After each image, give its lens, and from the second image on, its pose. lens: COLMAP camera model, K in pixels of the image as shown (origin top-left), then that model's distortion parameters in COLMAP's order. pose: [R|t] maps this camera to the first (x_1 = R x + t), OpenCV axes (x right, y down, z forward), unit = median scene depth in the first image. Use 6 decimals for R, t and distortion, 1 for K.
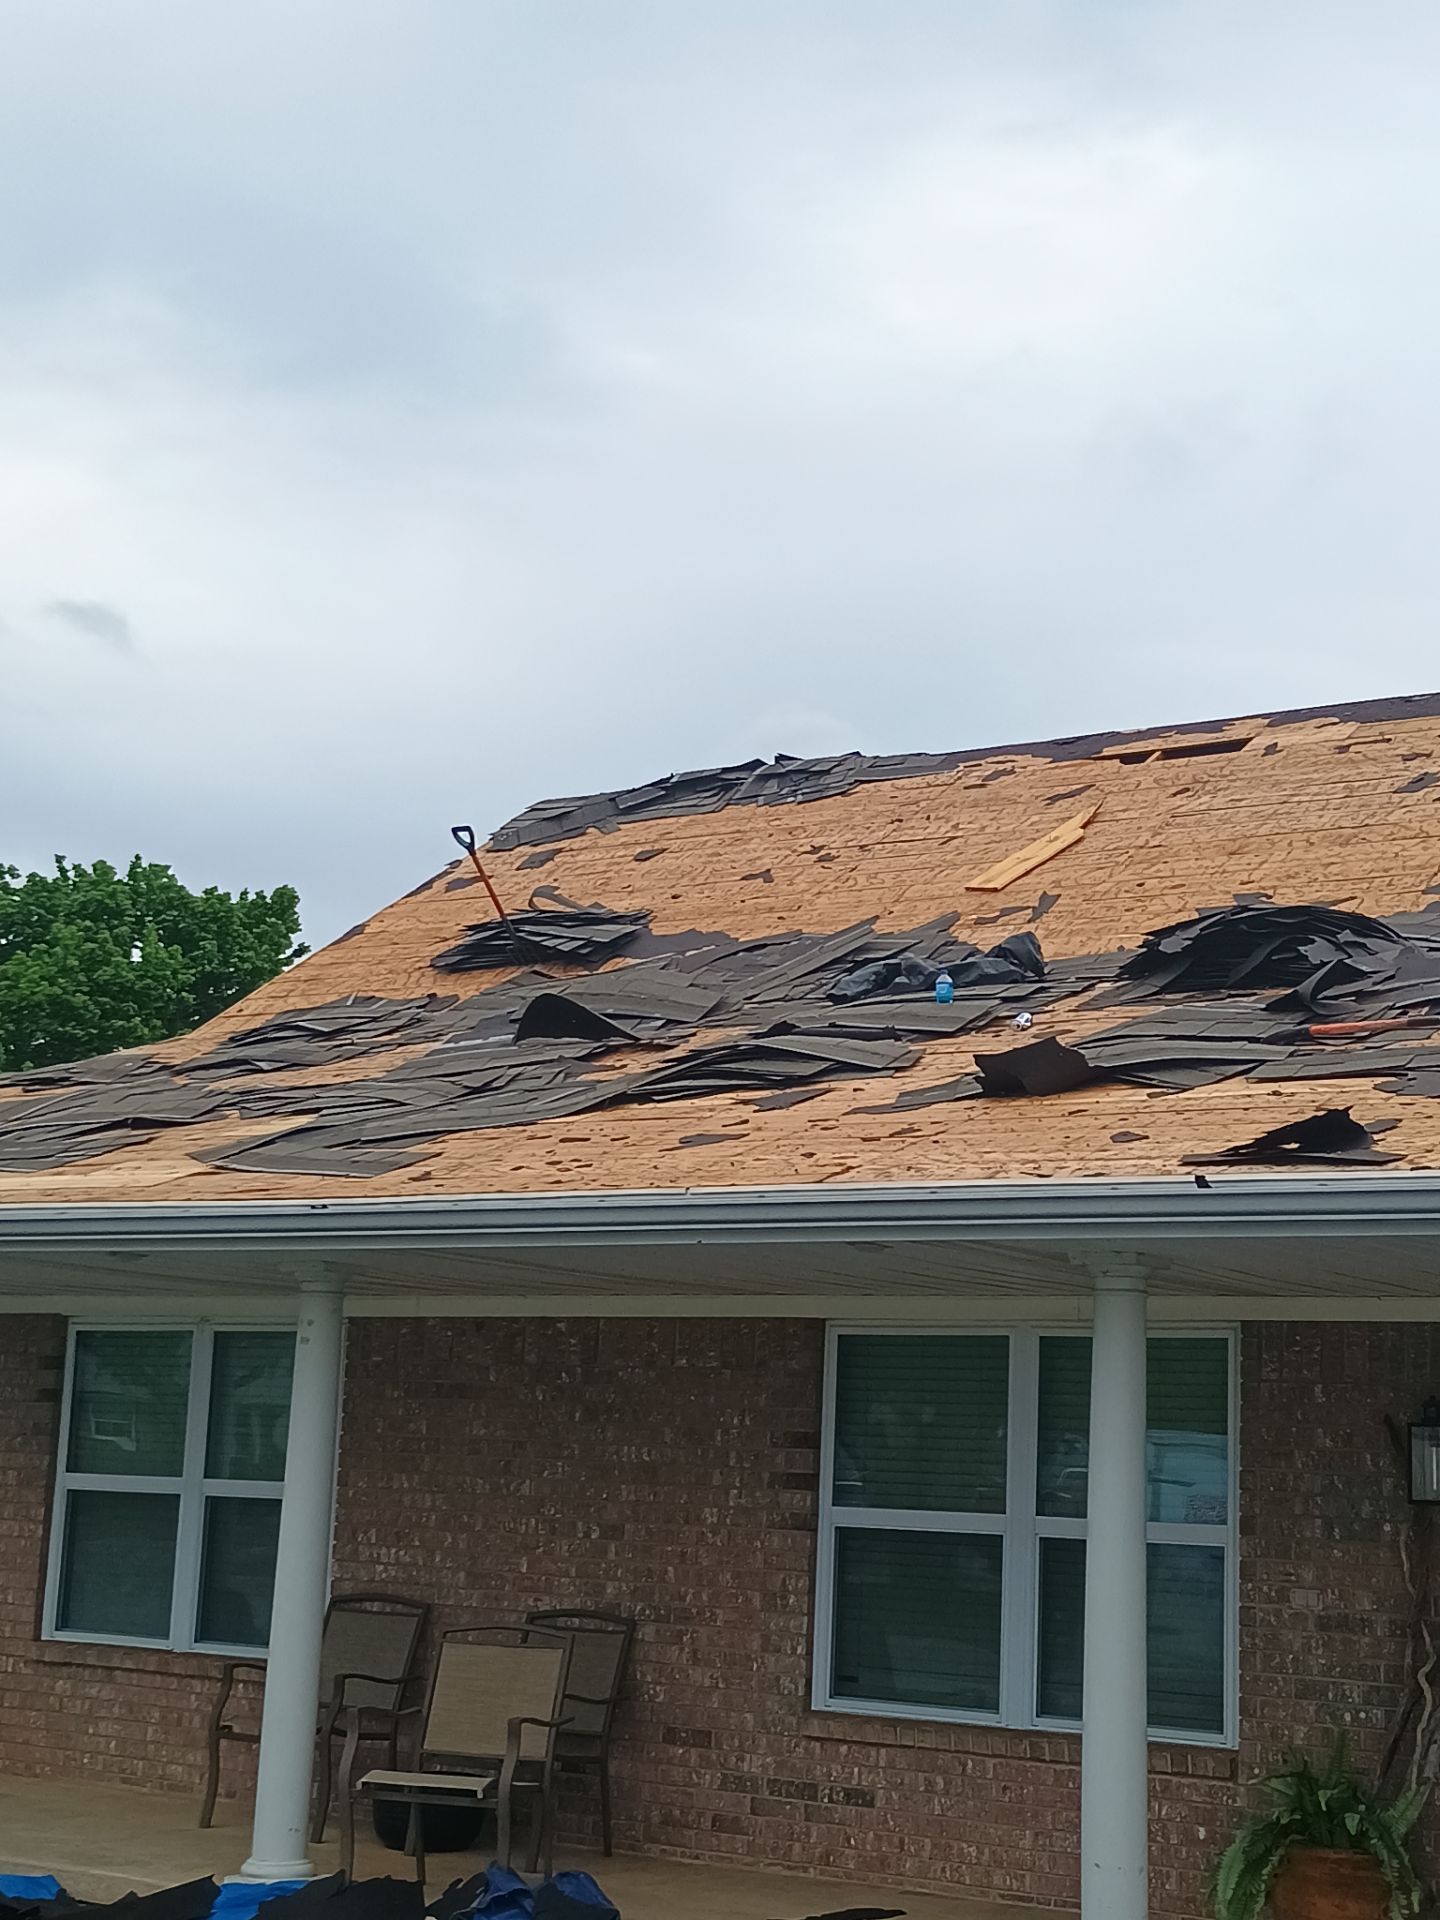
lens RADIAL K [[2833.4, 0, 823.1], [0, 2833.4, 1005.7], [0, 0, 1]] dist [0.048870, -0.033154]
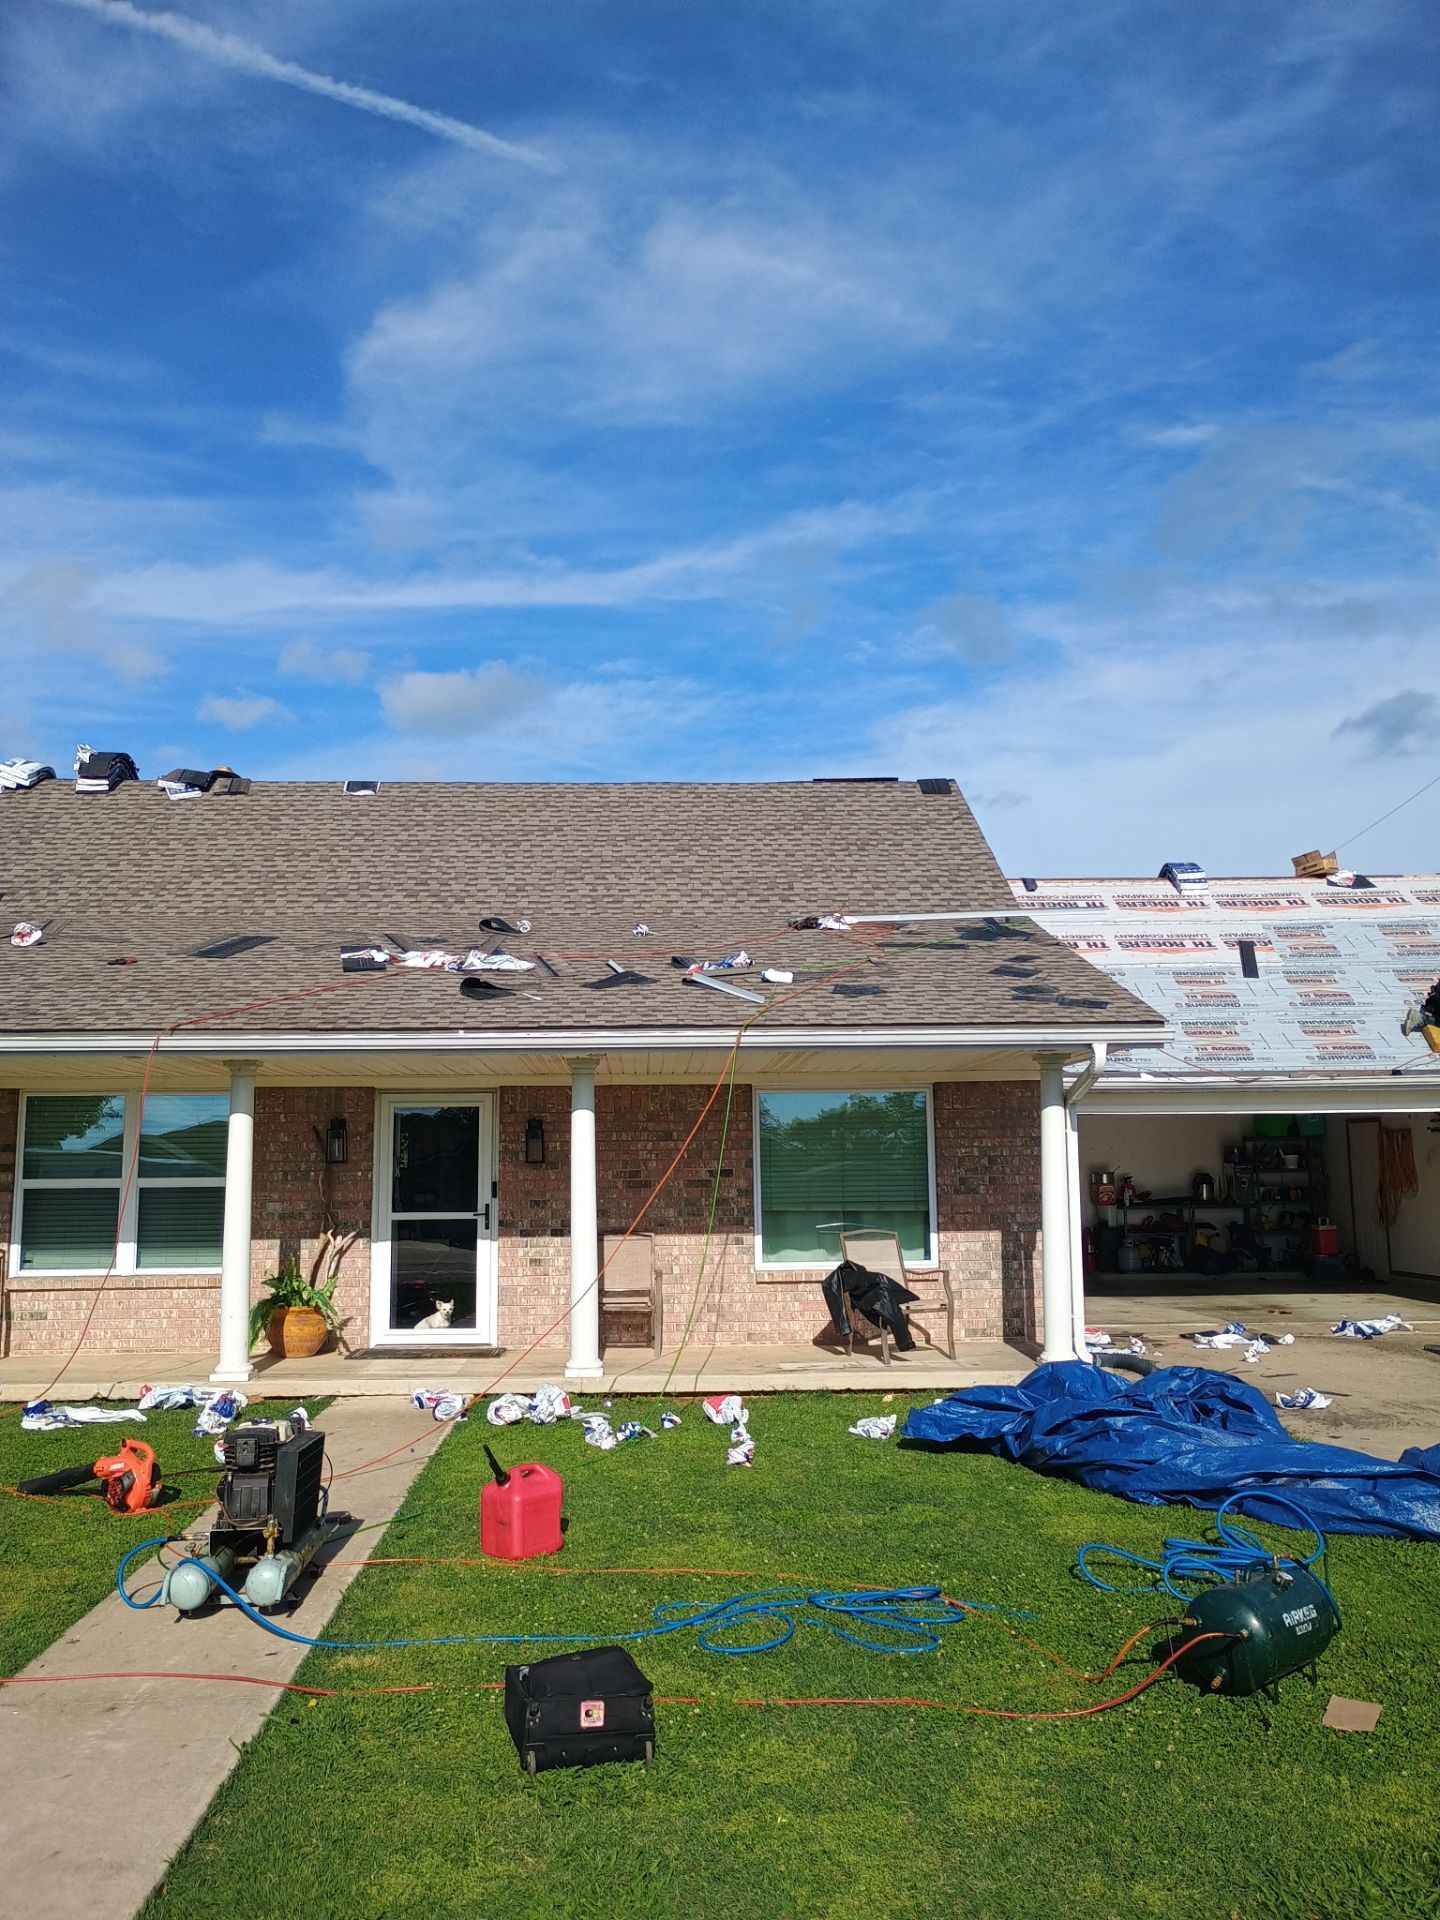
lens RADIAL K [[1648.4, 0, 711.5], [0, 1648.4, 950.7], [0, 0, 1]] dist [0.048690, -0.019960]
pose [[0.814772, 0.034728, 0.578741, -0.293172], [-0.055523, 0.998290, 0.018265, -0.039324], [-0.577117, -0.047015, 0.815307, -0.265690]]
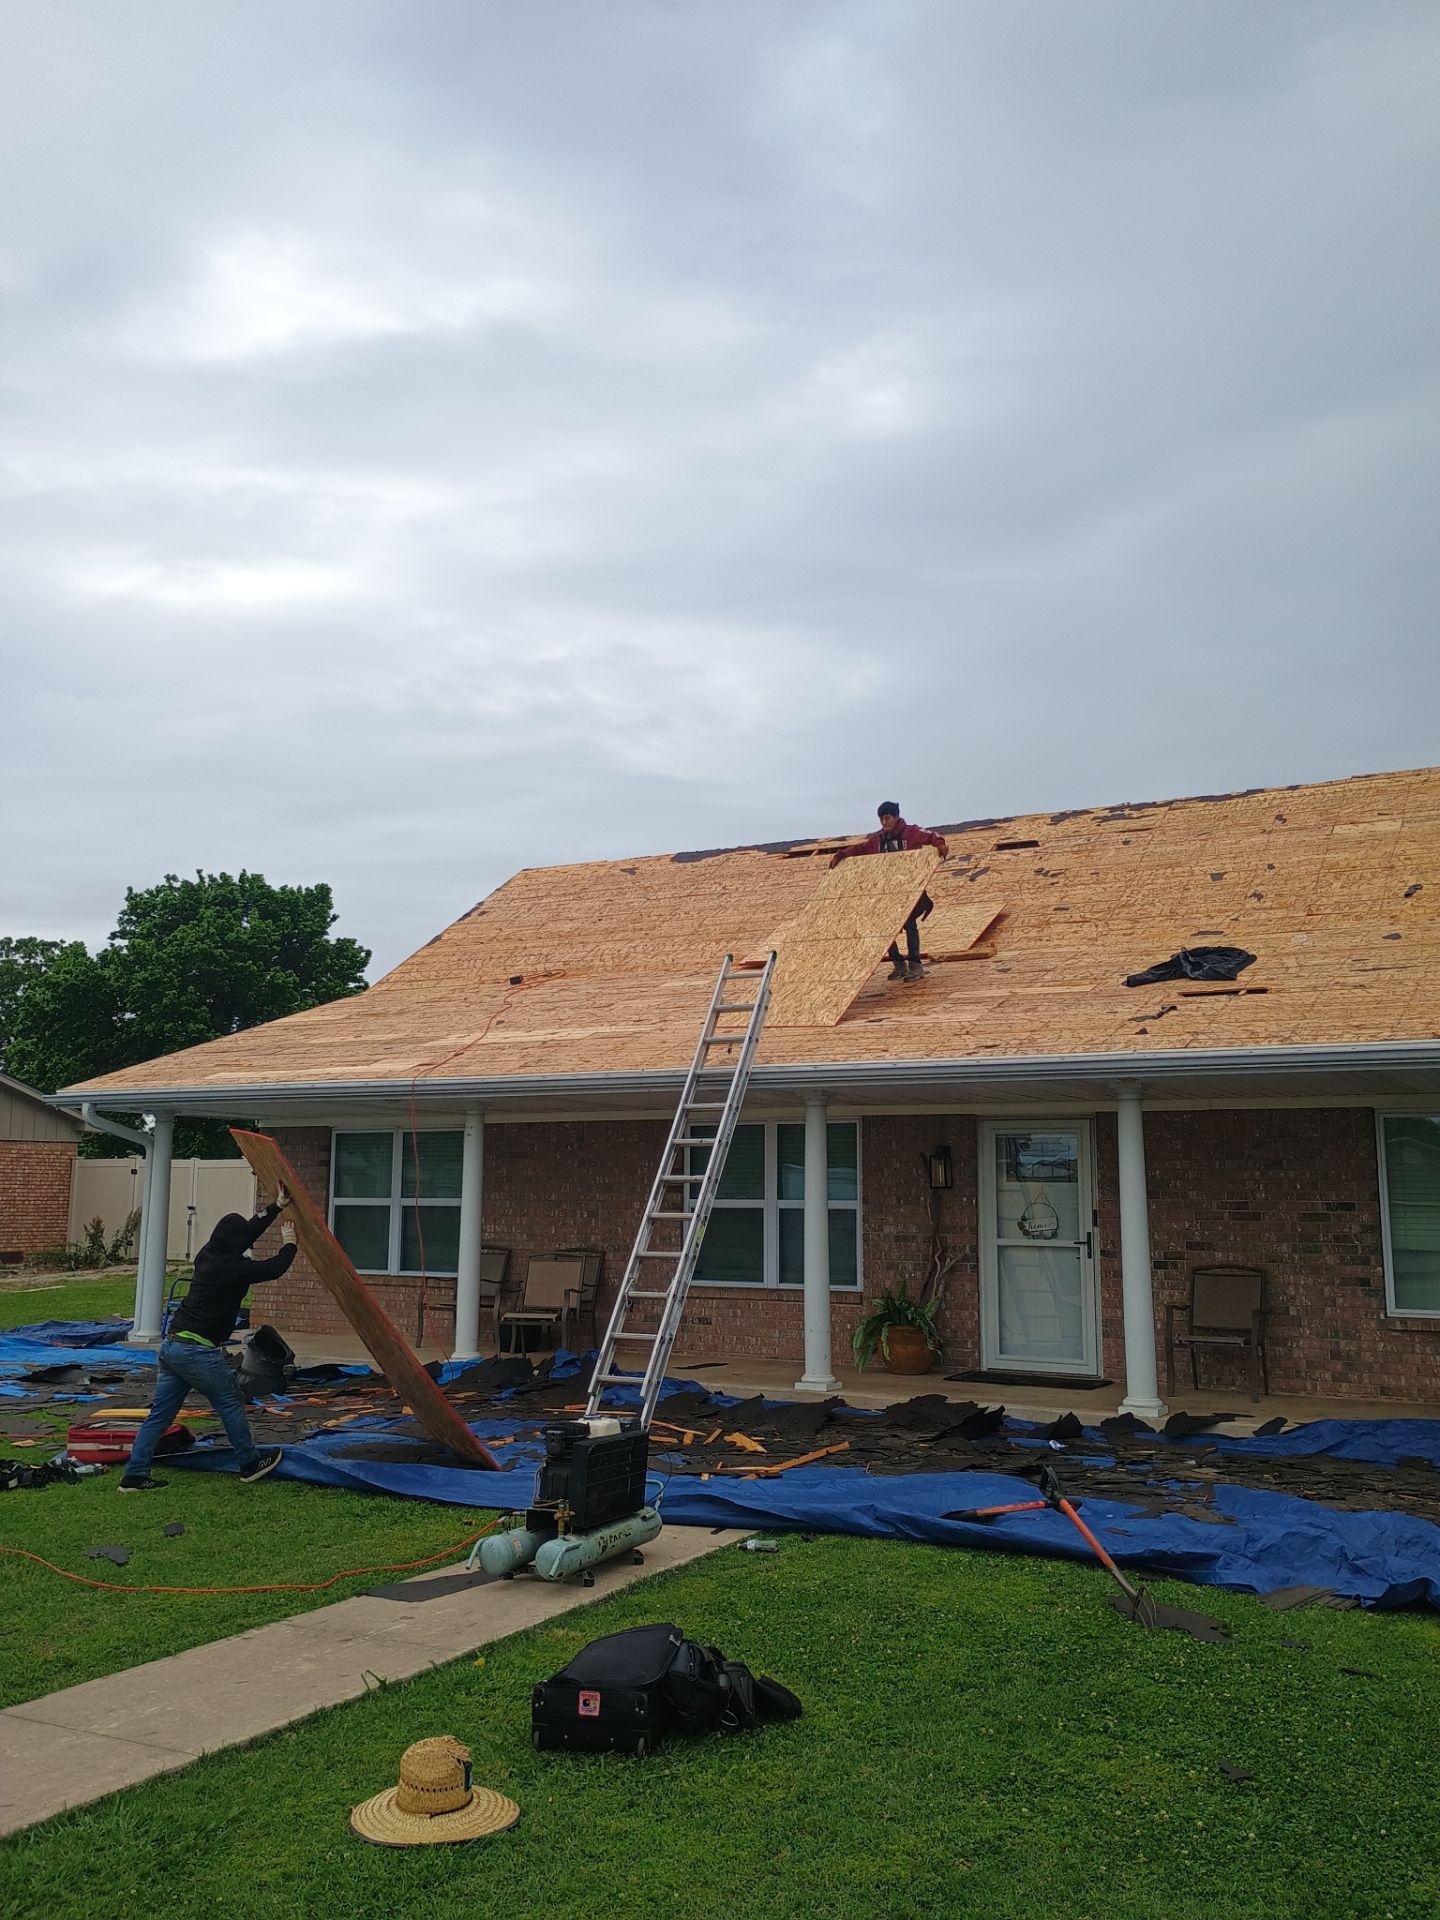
lens RADIAL K [[1648.4, 0, 711.5], [0, 1648.4, 950.7], [0, 0, 1]] dist [0.048690, -0.019960]
pose [[0.997921, -0.020827, 0.060994, -0.057610], [0.020101, 0.999720, 0.012482, -0.045769], [-0.061236, -0.011230, 0.998060, -0.361203]]
